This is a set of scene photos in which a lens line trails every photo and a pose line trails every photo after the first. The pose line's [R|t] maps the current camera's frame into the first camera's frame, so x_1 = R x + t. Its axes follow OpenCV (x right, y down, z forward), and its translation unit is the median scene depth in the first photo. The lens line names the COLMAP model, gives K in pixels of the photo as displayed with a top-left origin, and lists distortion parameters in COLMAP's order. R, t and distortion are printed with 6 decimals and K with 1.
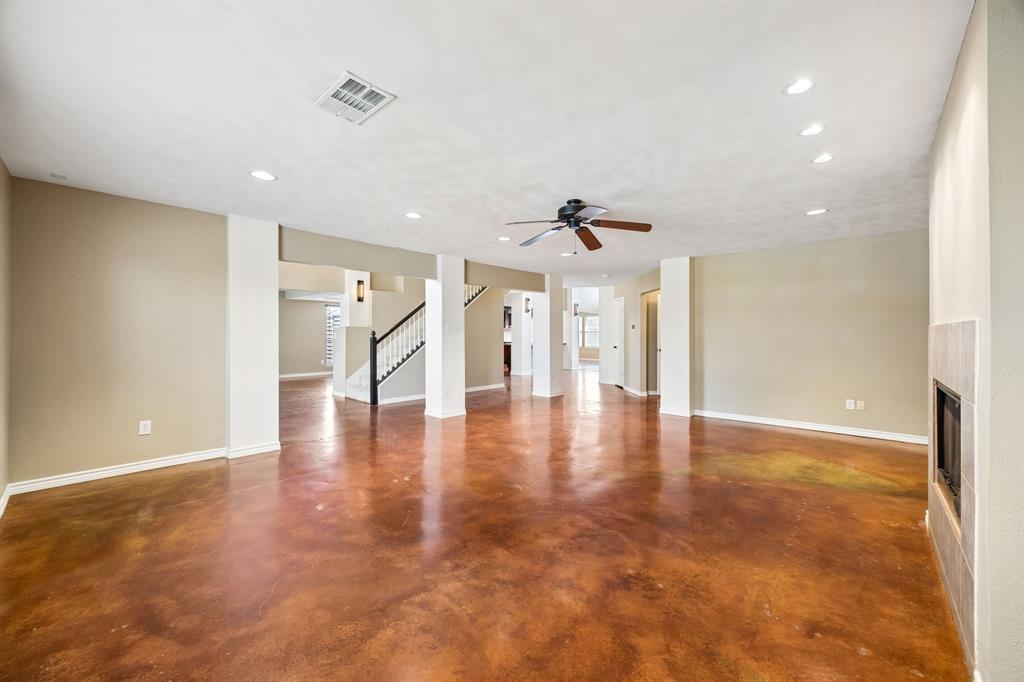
lens RADIAL K [[393.5, 0, 511.6], [0, 393.5, 338.8], [0, 0, 1]] dist [-0.000601, 0.000102]
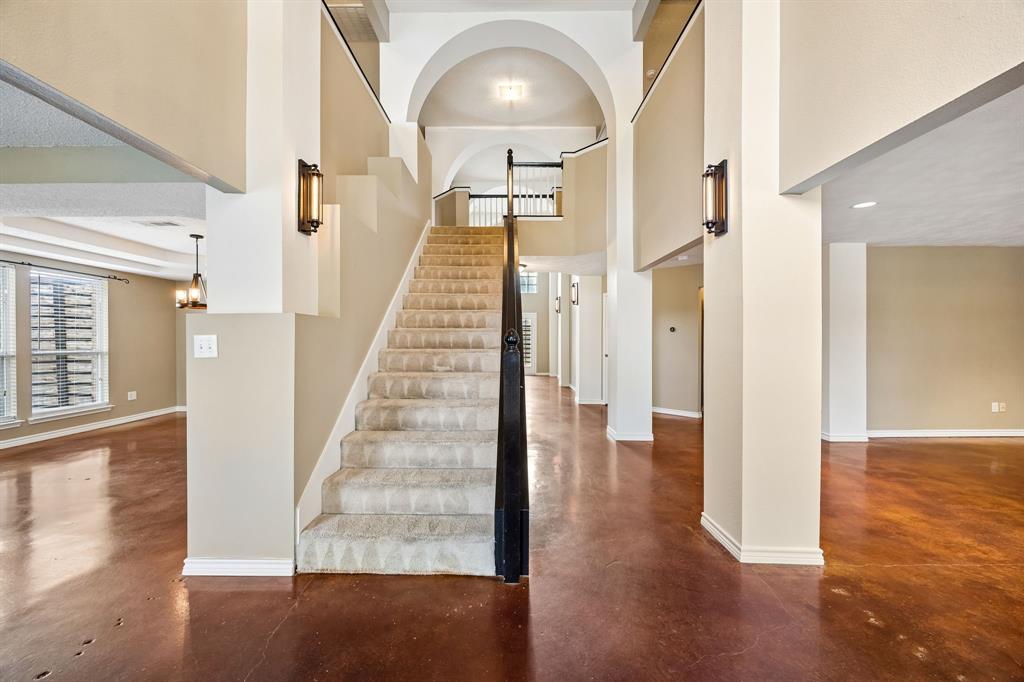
lens RADIAL K [[393.5, 0, 508.1], [0, 393.5, 337.9], [0, 0, 1]] dist [-0.000601, 0.000102]
pose [[0.727474, -0.000252, 0.686135, -0.502659], [0.004487, 0.999980, -0.004390, -0.011938], [-0.686120, 0.006272, 0.727461, 0.702512]]
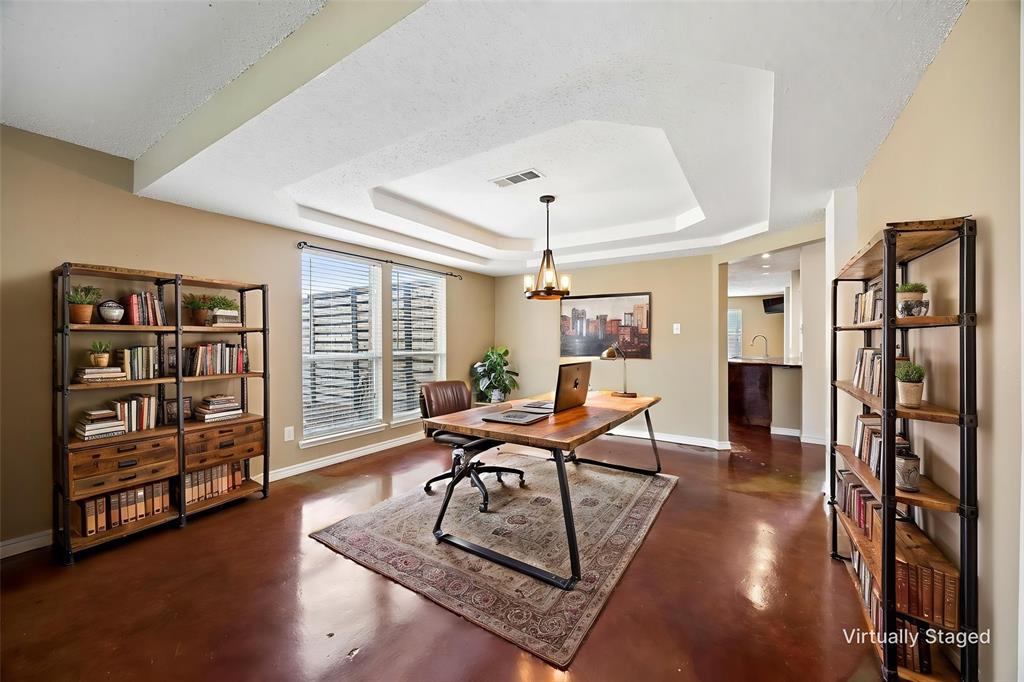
lens RADIAL K [[393.5, 0, 507.6], [0, 393.5, 340.9], [0, 0, 1]] dist [-0.000601, 0.000102]
pose [[0.985027, 0.003083, 0.172370, -0.518347], [-0.002662, 0.999993, -0.002672, -0.012385], [-0.172377, 0.002174, 0.985029, 0.806997]]
